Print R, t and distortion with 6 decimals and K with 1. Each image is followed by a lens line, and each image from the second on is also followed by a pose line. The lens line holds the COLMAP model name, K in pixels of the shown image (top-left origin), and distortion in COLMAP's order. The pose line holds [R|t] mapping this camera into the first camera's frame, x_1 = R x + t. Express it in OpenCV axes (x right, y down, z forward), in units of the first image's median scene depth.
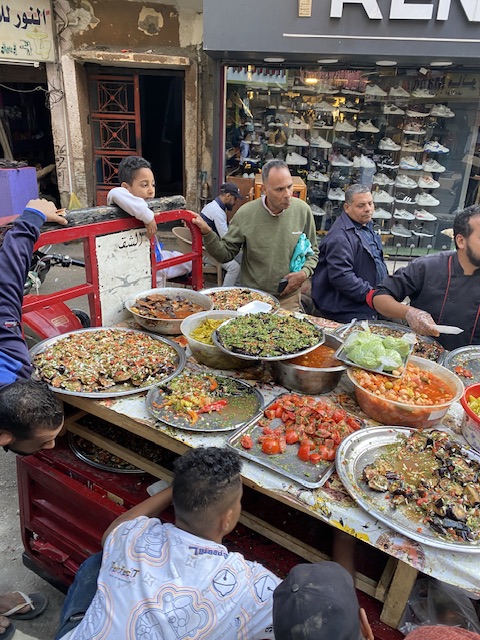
lens RADIAL K [[470.1, 0, 240.0], [0, 470.1, 320.0], [0, 0, 1]] dist [-0.006921, -0.007805]
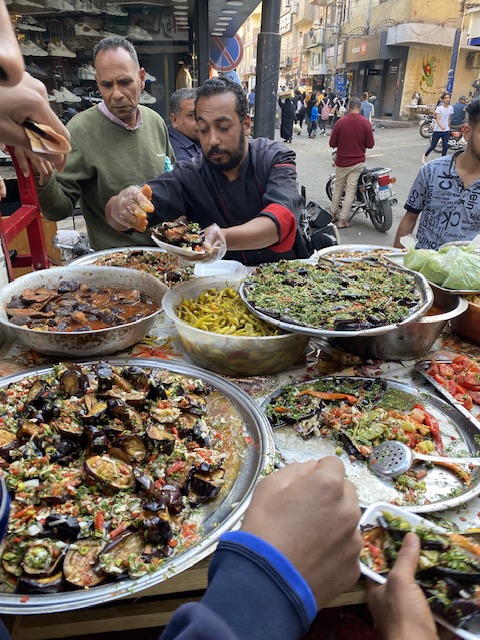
lens RADIAL K [[470.1, 0, 240.0], [0, 470.1, 320.0], [0, 0, 1]] dist [-0.006921, -0.007805]
pose [[0.746652, -0.303088, 0.592156, -0.122276], [0.258354, 0.952417, 0.161724, -0.017870], [-0.612997, 0.032234, 0.789428, 0.189796]]
